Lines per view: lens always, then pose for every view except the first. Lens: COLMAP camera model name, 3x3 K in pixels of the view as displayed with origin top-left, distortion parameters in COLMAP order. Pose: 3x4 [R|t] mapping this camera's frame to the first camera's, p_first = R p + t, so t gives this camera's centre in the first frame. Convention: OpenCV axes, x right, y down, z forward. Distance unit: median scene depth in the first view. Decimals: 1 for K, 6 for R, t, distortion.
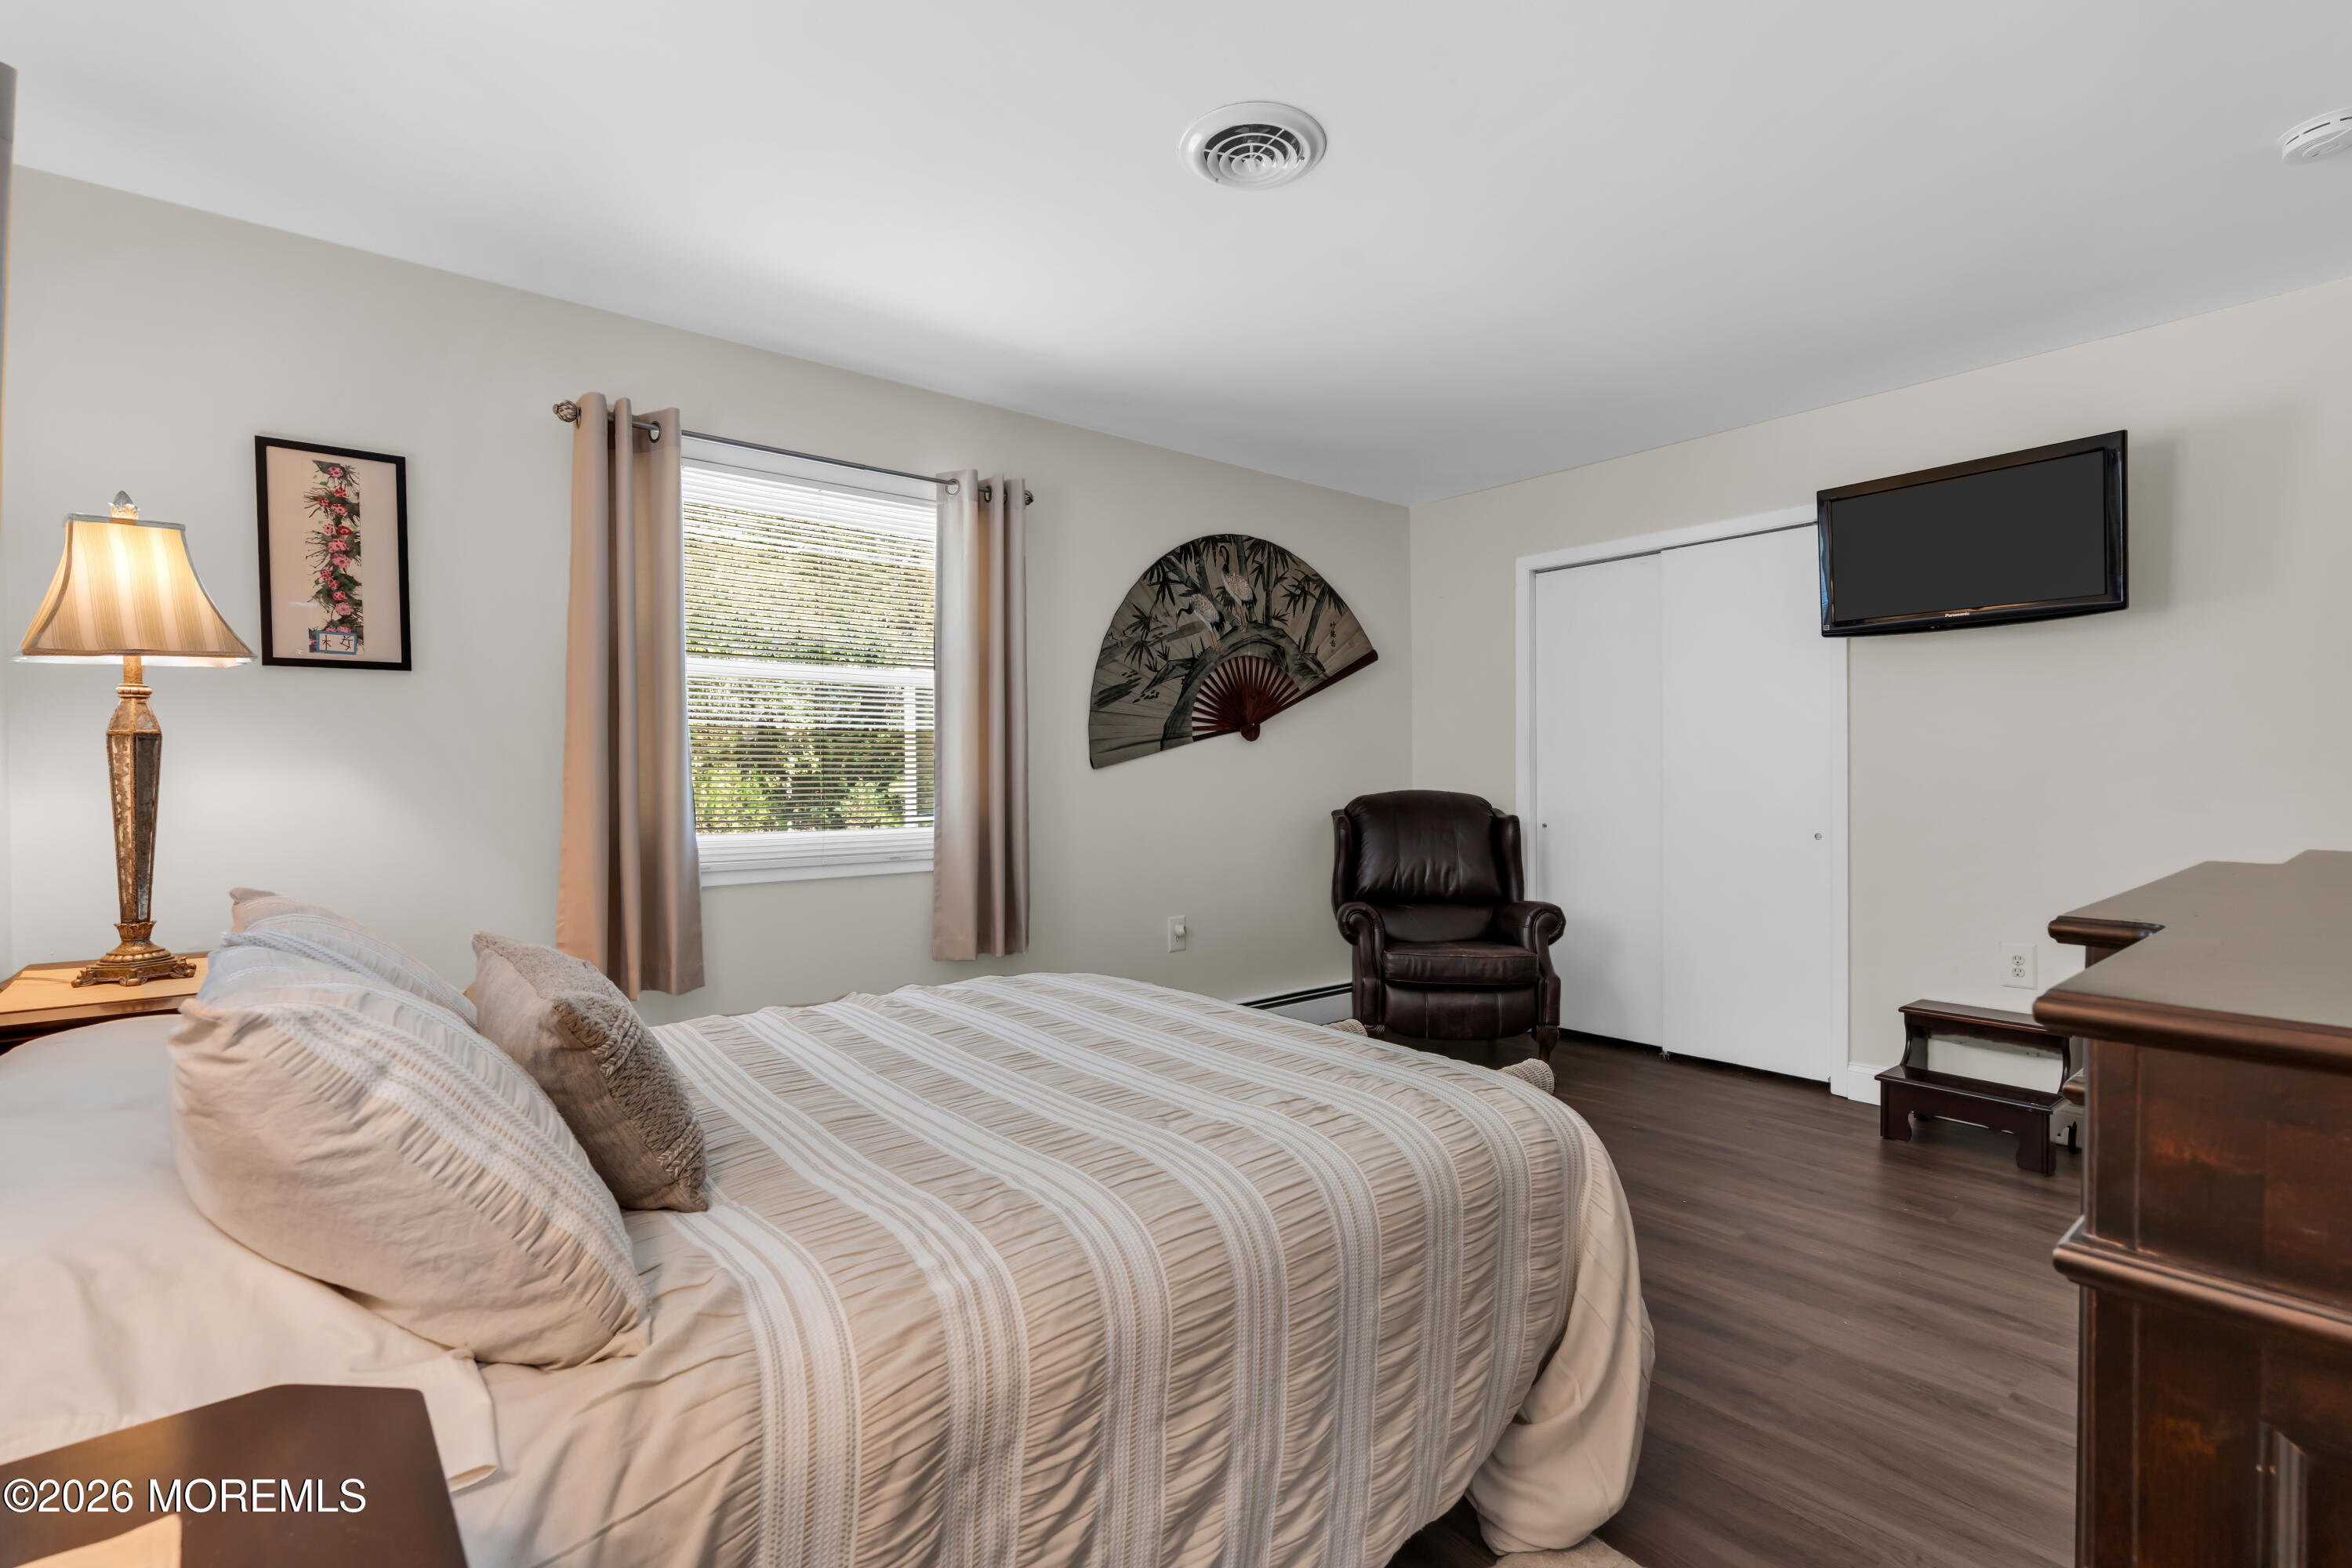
lens RADIAL K [[1066.8, 0, 1156.8], [0, 1066.8, 794.6], [0, 0, 1]] dist [-0.010179, 0.006444]
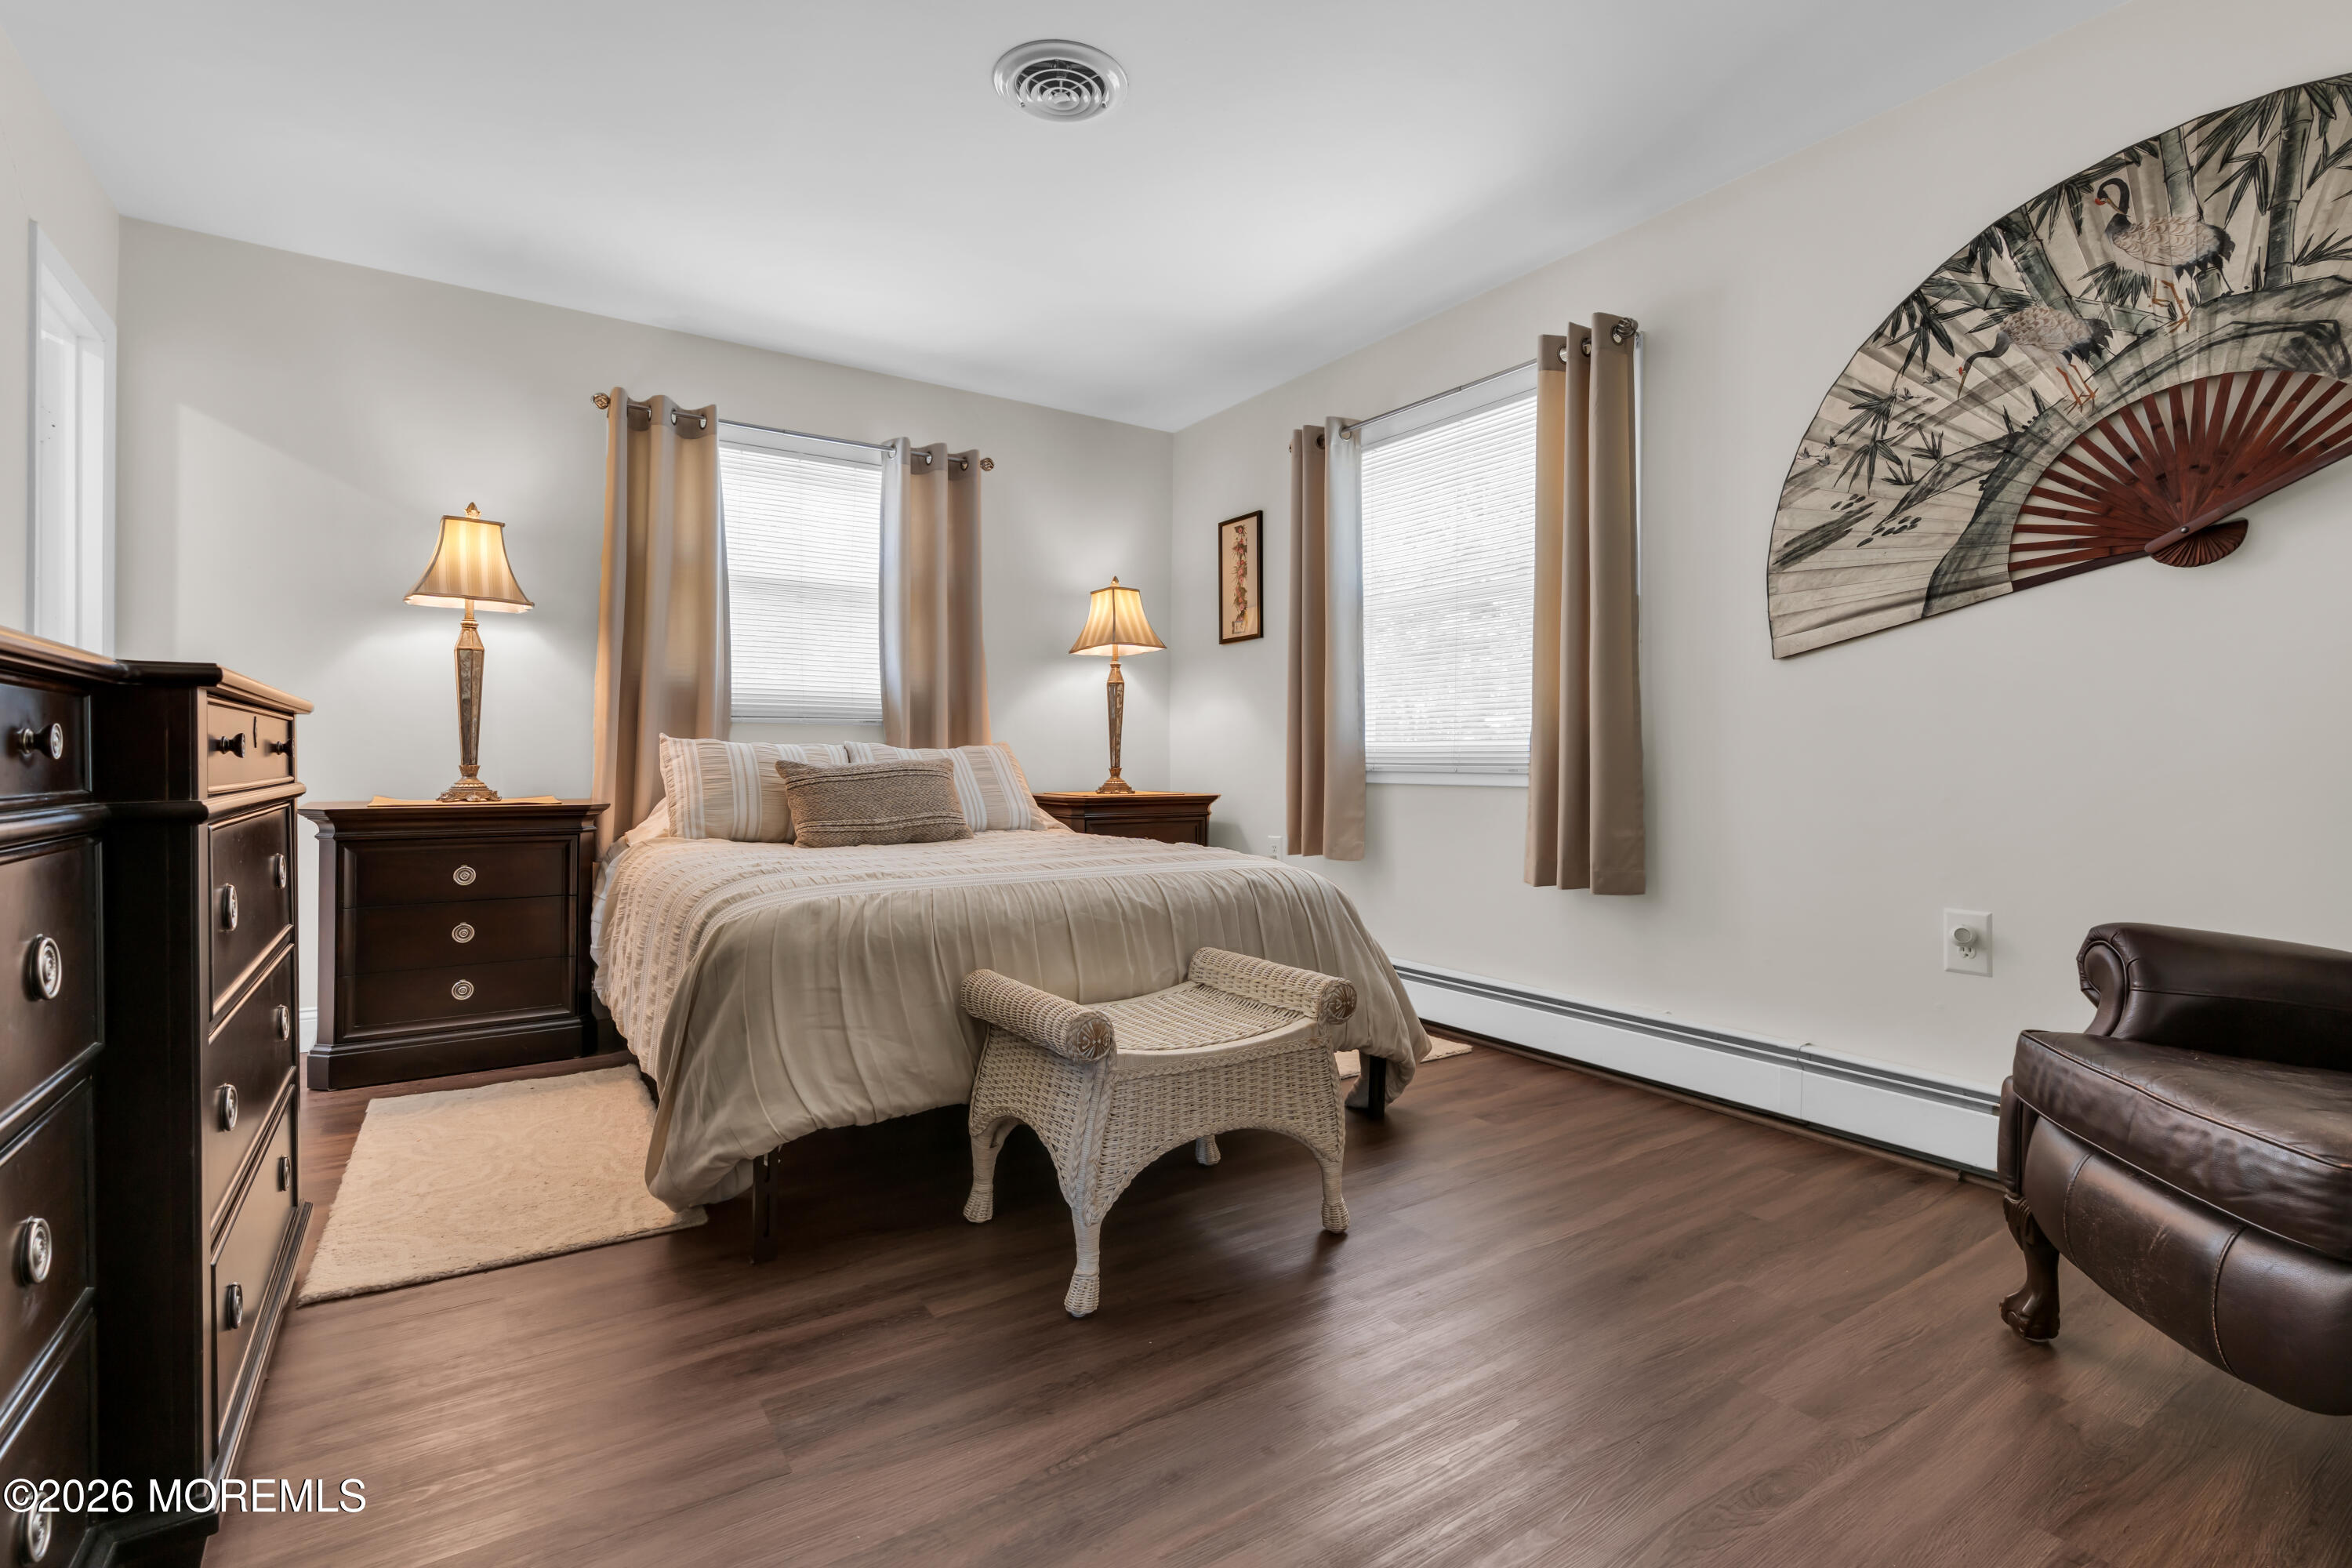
lens RADIAL K [[1066.8, 0, 1198.3], [0, 1066.8, 770.0], [0, 0, 1]] dist [-0.010179, 0.006444]
pose [[-0.078554, 0.013014, -0.996825, 0.617158], [-0.025019, 0.999574, 0.015022, 0.043229], [0.996596, 0.026120, -0.078195, 0.660470]]
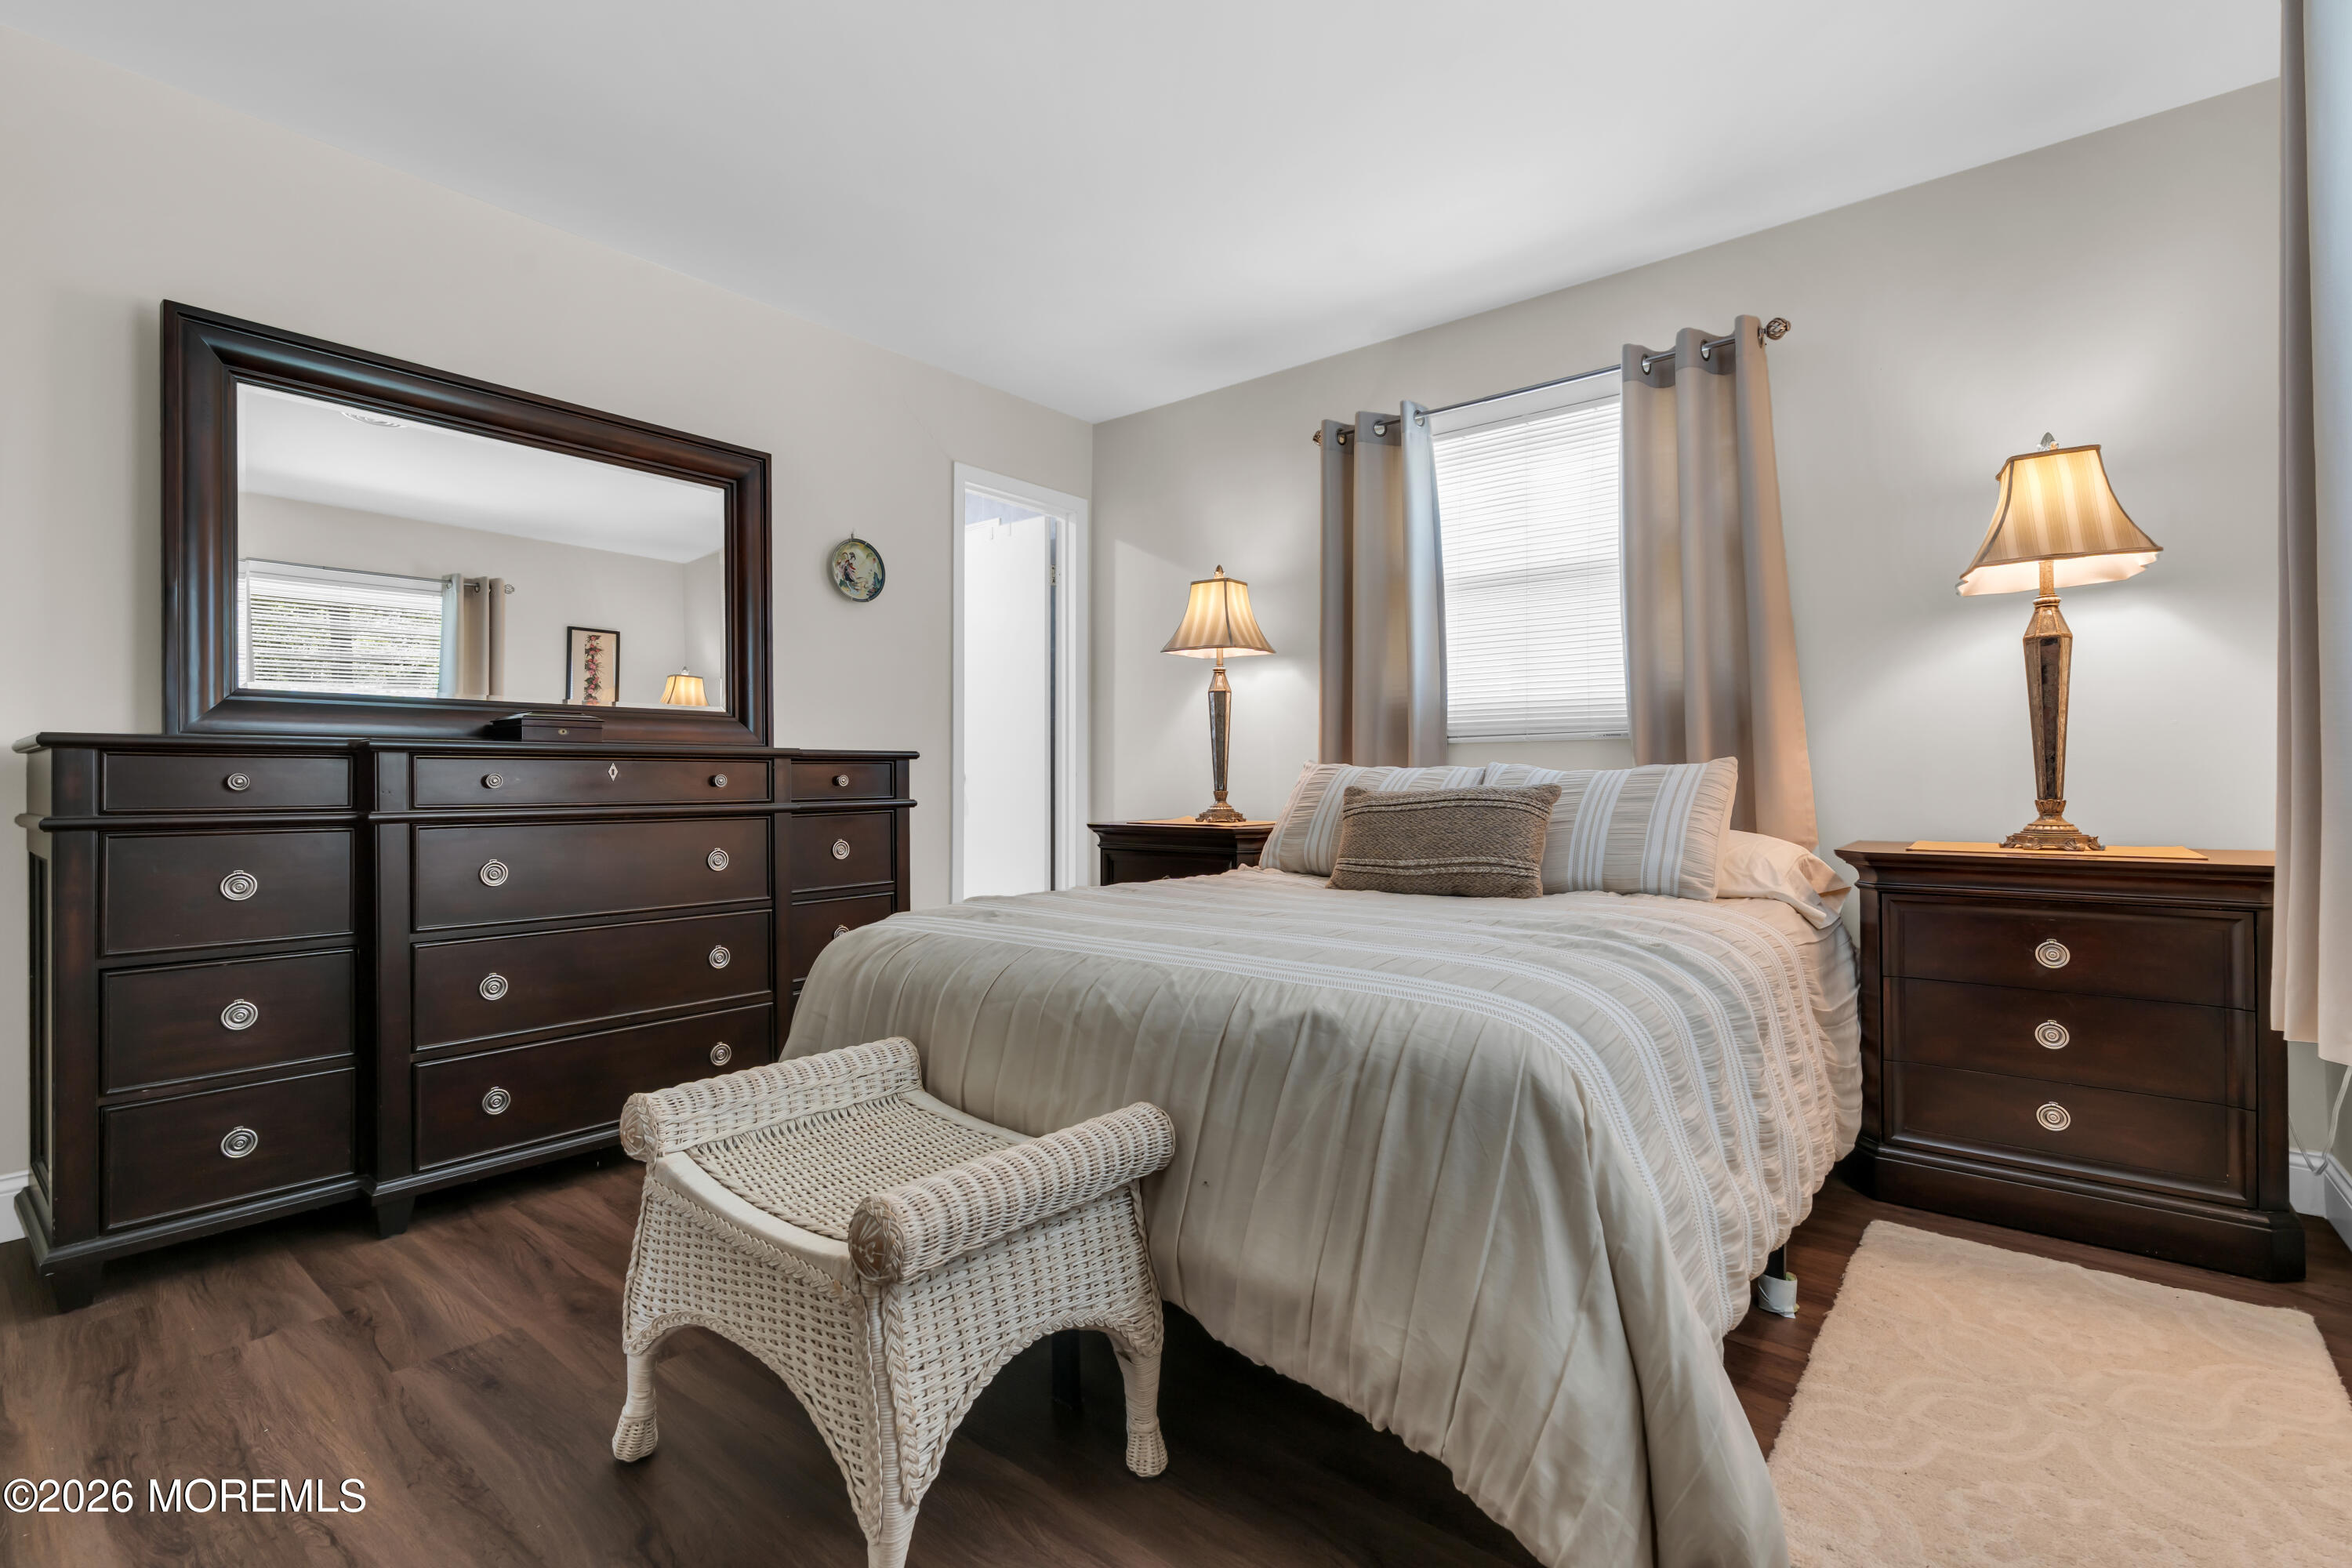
lens RADIAL K [[1066.8, 0, 1184.0], [0, 1066.8, 795.6], [0, 0, 1]] dist [-0.010179, 0.006444]
pose [[-0.979361, 0.007982, -0.201963, 0.103066], [0.001095, 0.999415, 0.034186, 0.037338], [0.202118, 0.033259, -0.978796, 0.952969]]
